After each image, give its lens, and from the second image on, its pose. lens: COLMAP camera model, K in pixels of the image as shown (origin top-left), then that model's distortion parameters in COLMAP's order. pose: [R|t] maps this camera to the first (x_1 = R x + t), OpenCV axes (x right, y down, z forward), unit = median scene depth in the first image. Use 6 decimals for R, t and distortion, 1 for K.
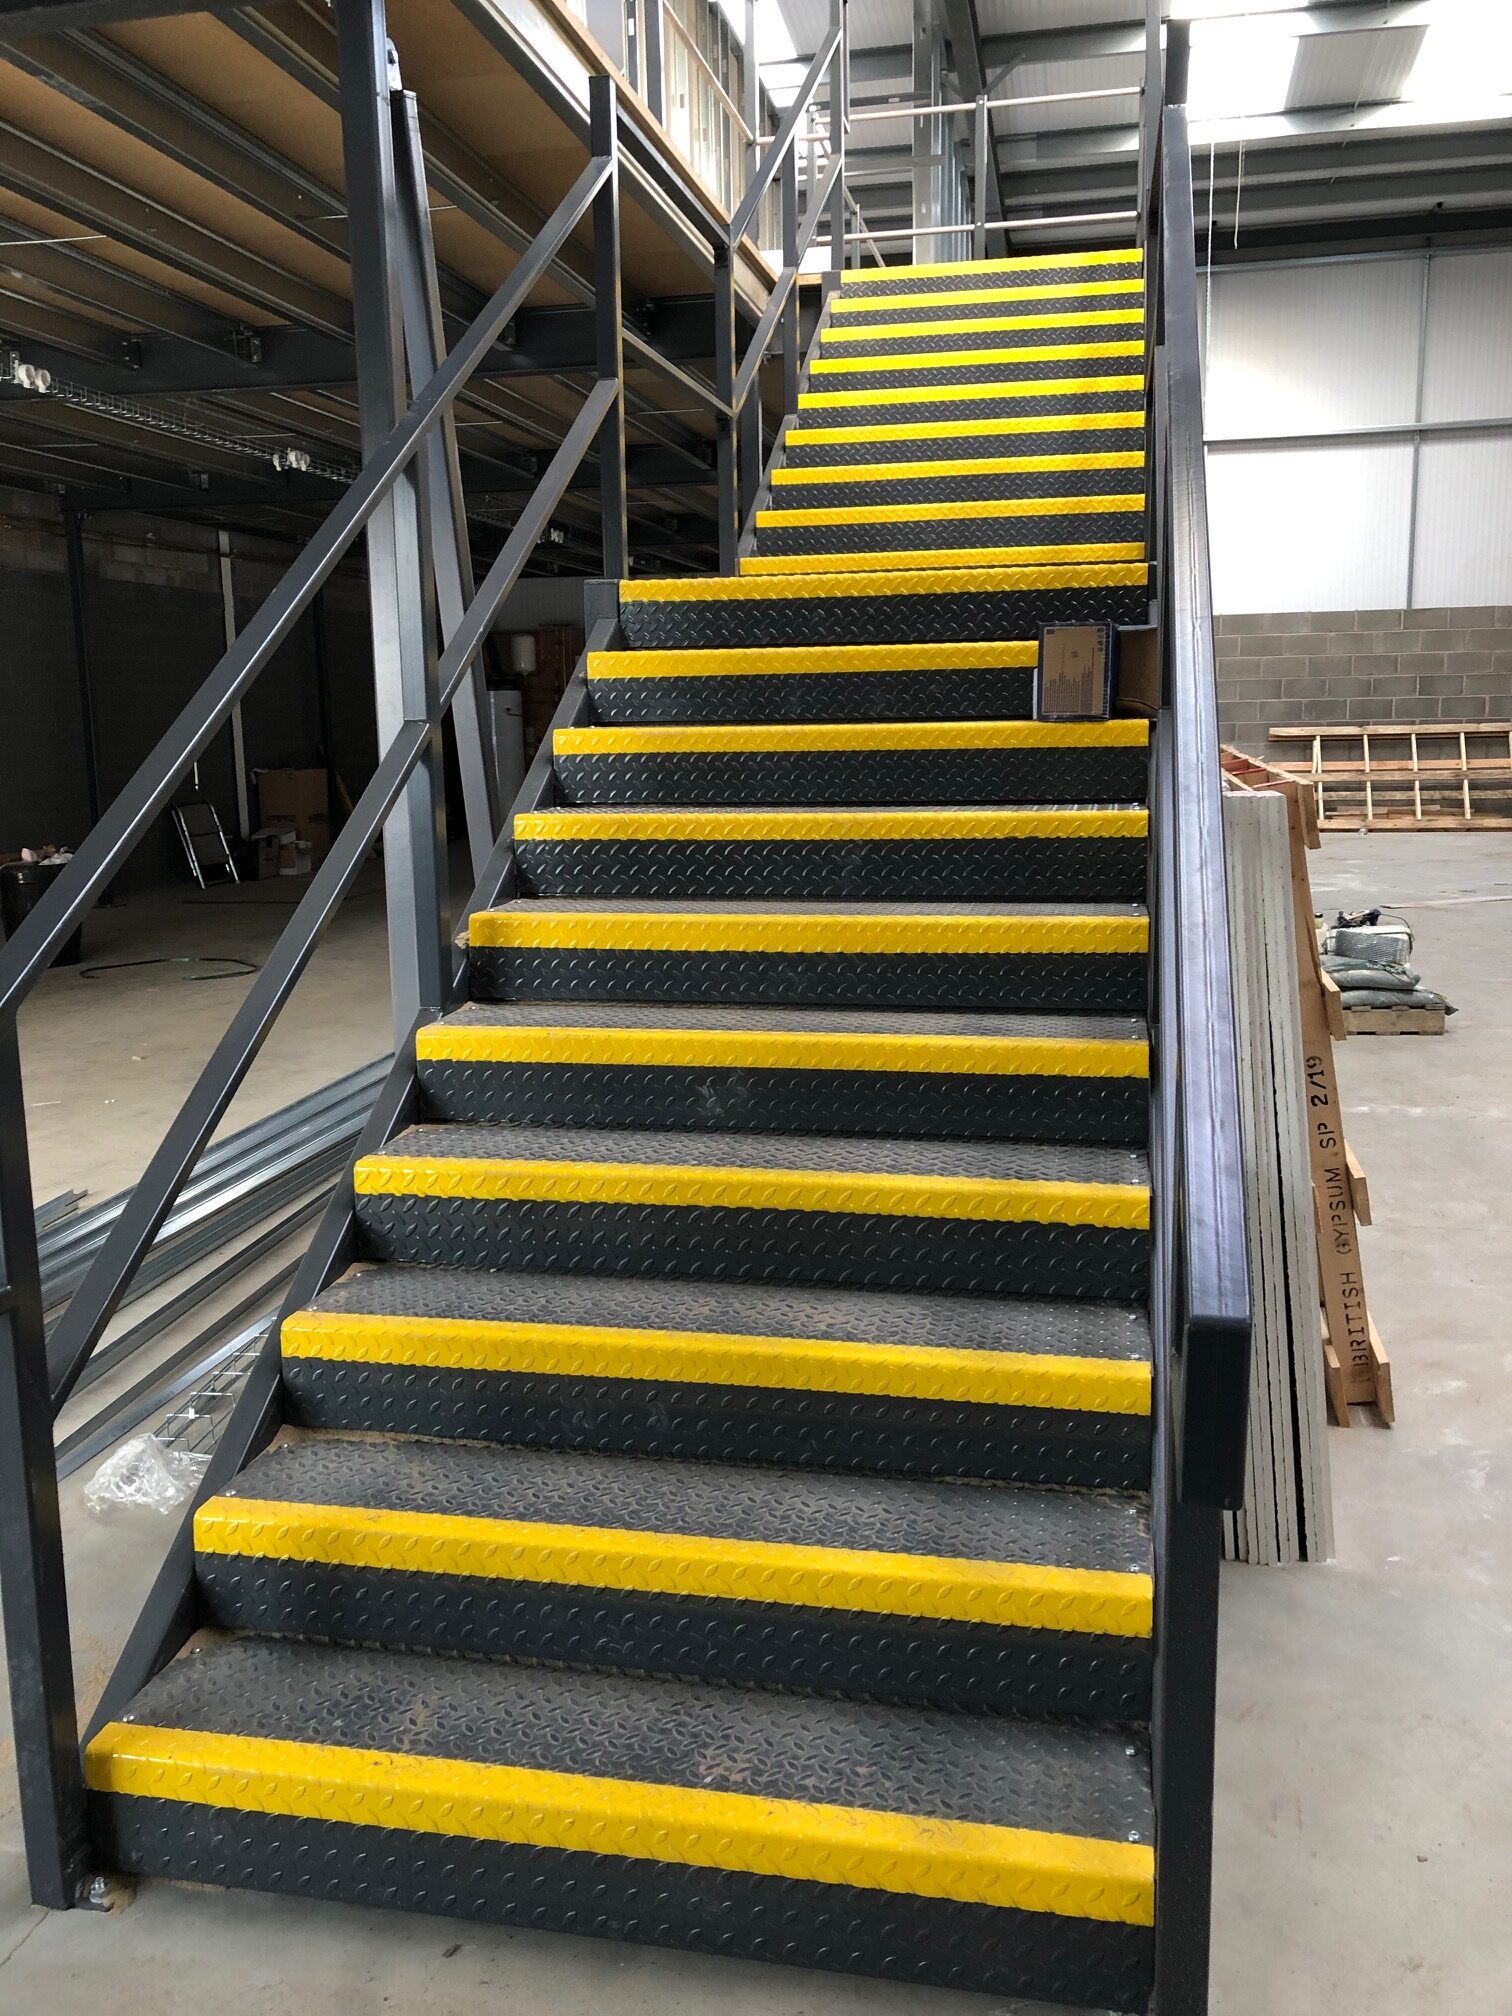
lens RADIAL K [[1648.7, 0, 756.0], [0, 1648.7, 1008.0], [0, 0, 1]] dist [0.023060, 0.010387]
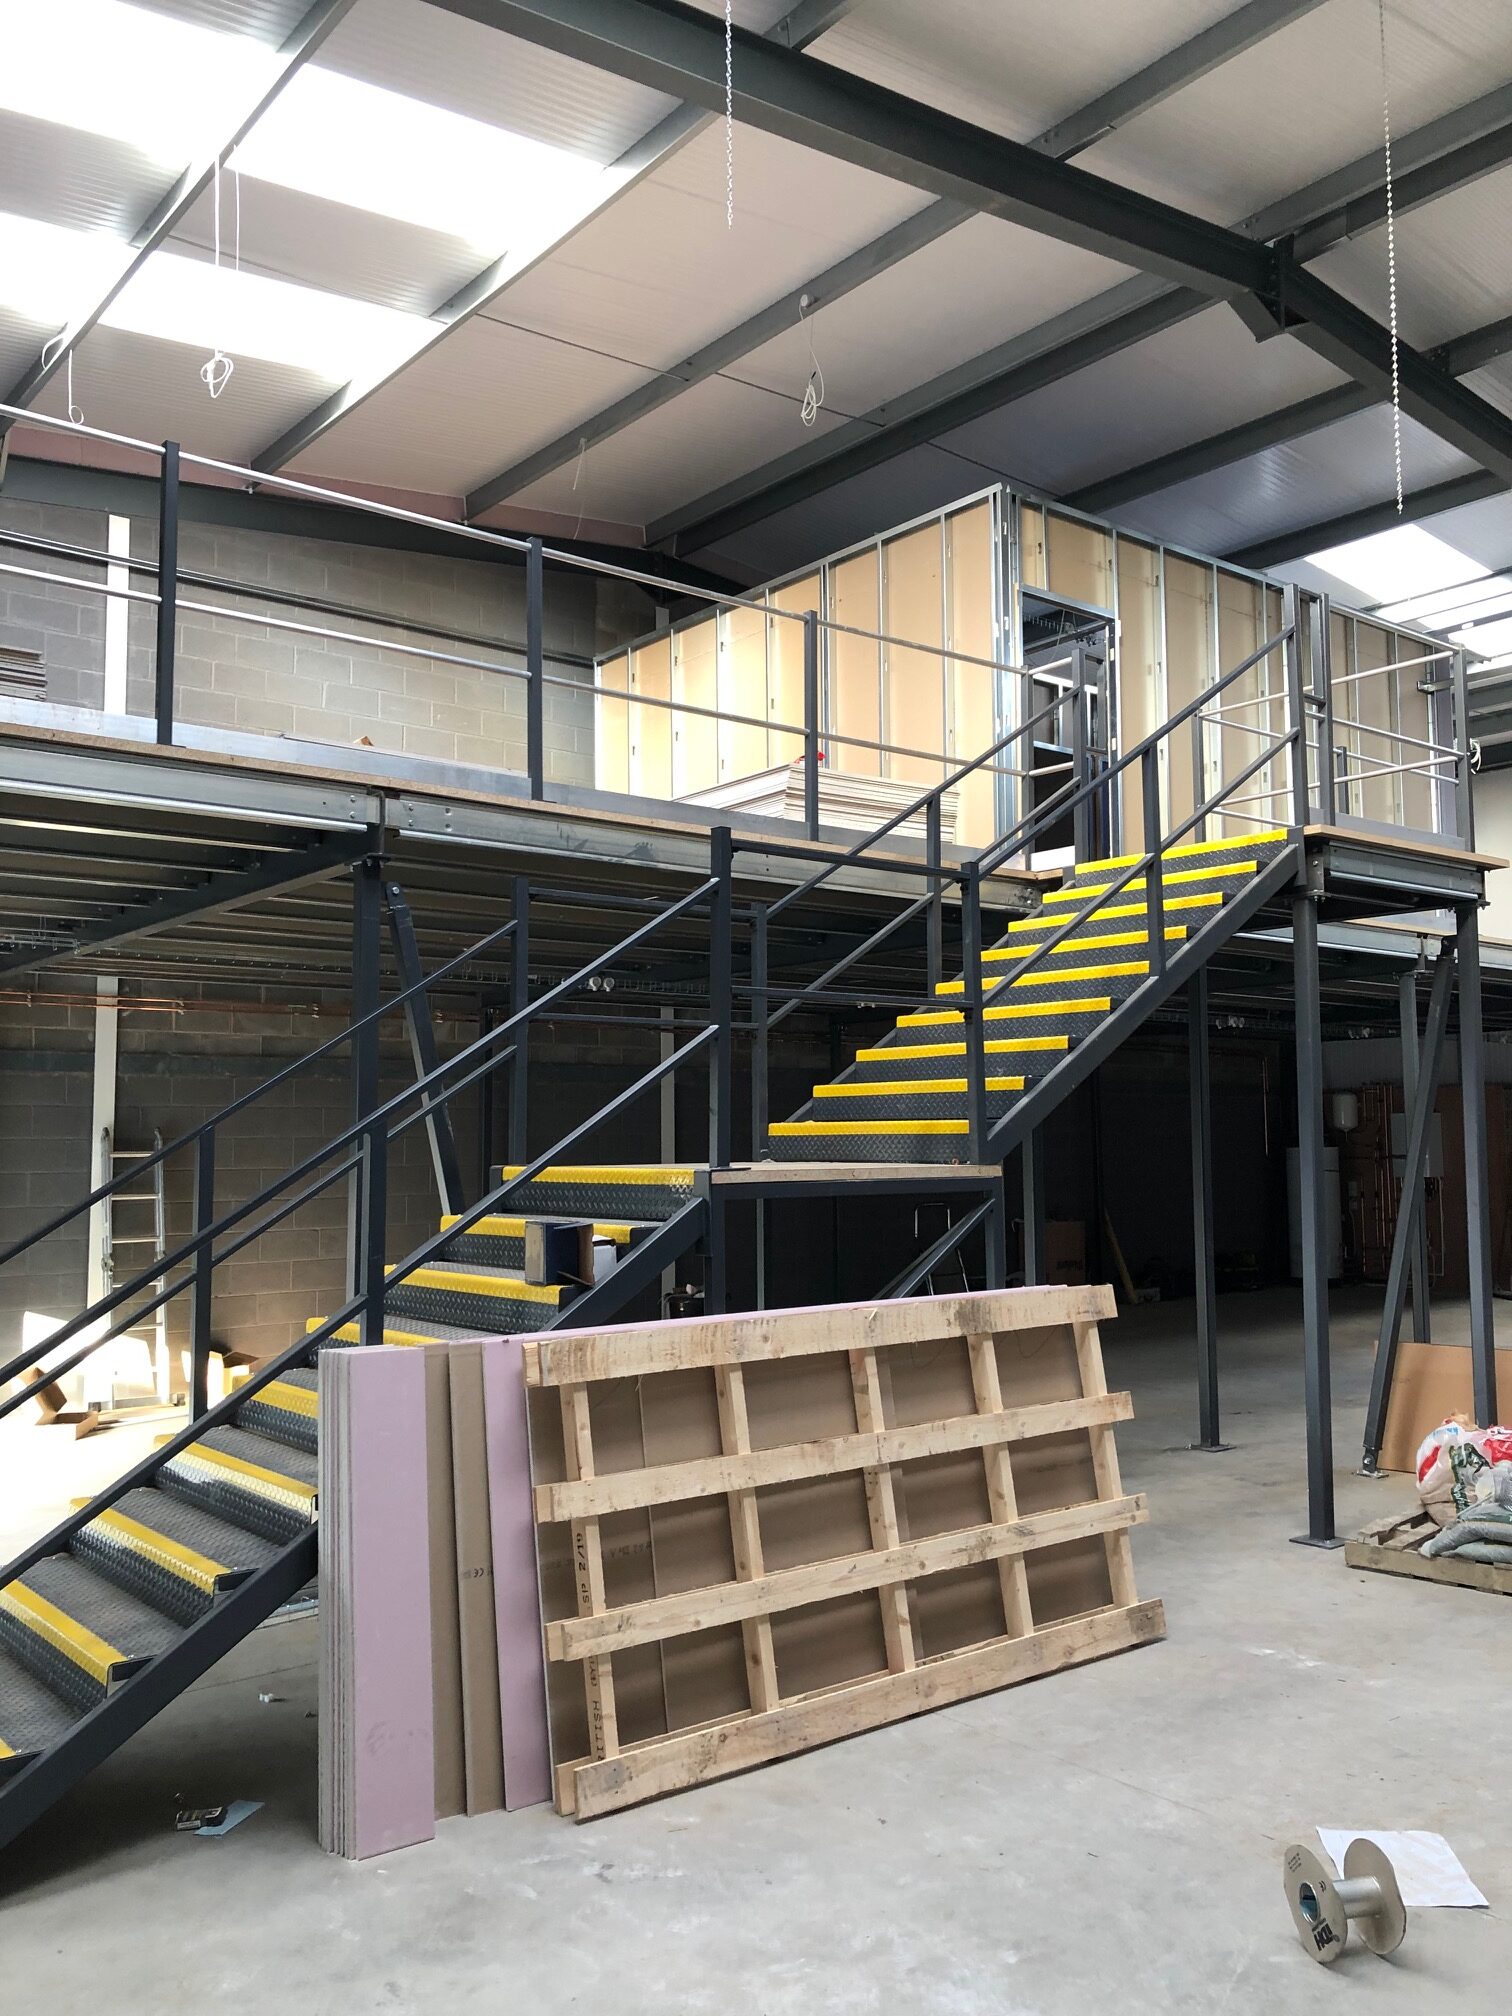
lens RADIAL K [[1648.7, 0, 756.0], [0, 1648.7, 1008.0], [0, 0, 1]] dist [0.023060, 0.010387]
pose [[0.775257, -0.038101, -0.630495, 1.301830], [-0.118240, 0.971780, -0.204113, -0.131336], [0.620480, 0.232790, 0.748875, -0.088835]]
